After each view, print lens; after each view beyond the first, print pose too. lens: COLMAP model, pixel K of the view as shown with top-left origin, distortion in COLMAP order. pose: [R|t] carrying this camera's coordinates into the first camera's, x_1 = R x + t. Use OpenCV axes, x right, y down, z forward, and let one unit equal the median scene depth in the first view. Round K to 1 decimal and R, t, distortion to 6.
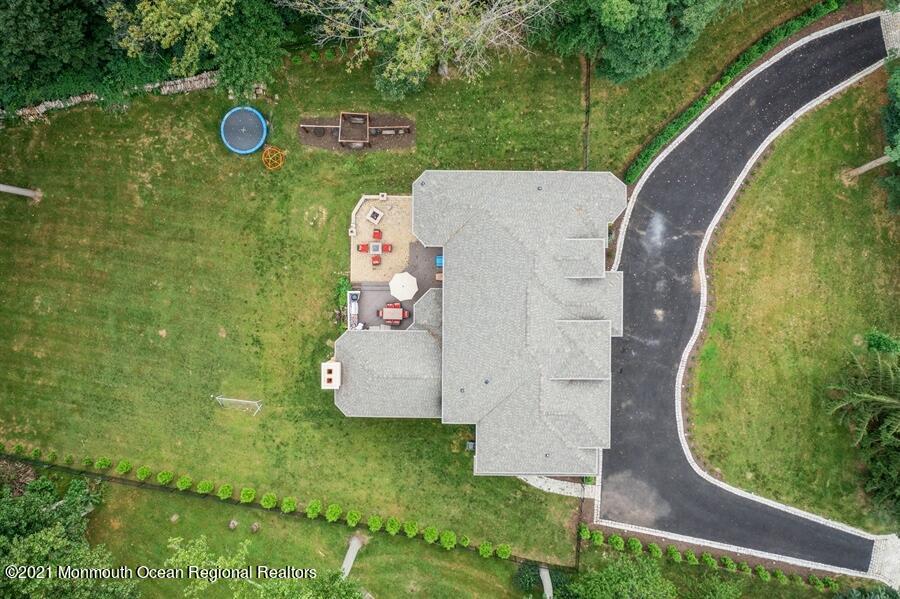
lens RADIAL K [[708.4, 0, 449.8], [0, 708.4, 300.8], [0, 0, 1]] dist [-0.014377, 0.006489]
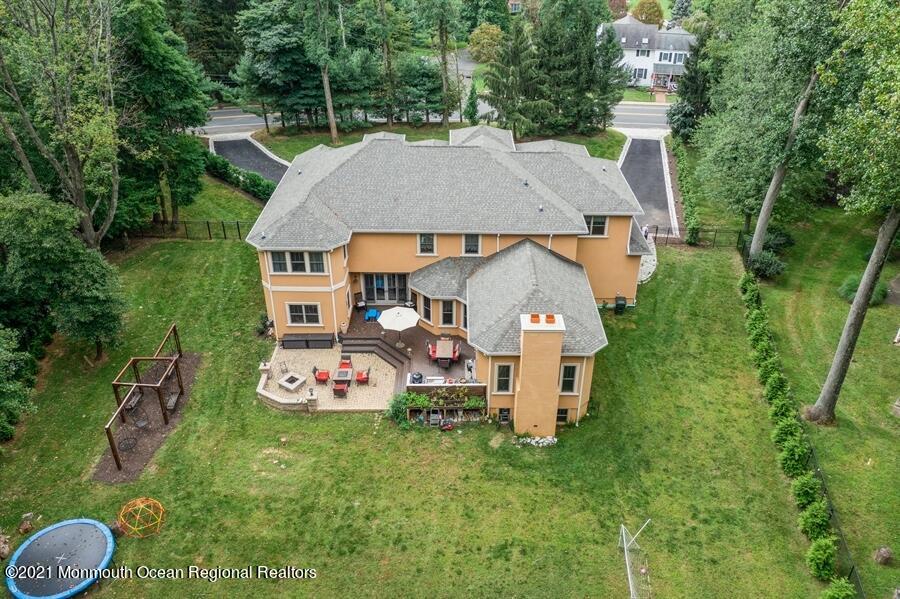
lens RADIAL K [[708.4, 0, 448.8], [0, 708.4, 297.8], [0, 0, 1]] dist [-0.014377, 0.006489]
pose [[0.005332, -0.497663, 0.867354, -0.623098], [0.999829, -0.012682, -0.013423, 0.031174], [0.017680, 0.867278, 0.497511, 0.616524]]
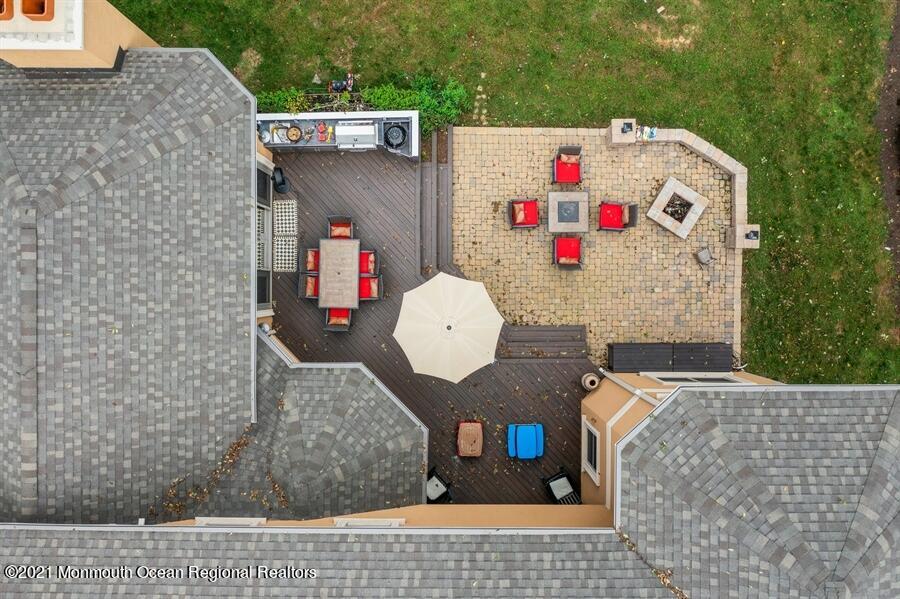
lens RADIAL K [[708.4, 0, 450.3], [0, 708.4, 300.3], [0, 0, 1]] dist [-0.014377, 0.006489]
pose [[0.006640, 0.999667, 0.024929, -0.075549], [-0.999904, 0.006941, -0.011982, -0.022031], [-0.012151, -0.024847, 0.999617, 0.706601]]
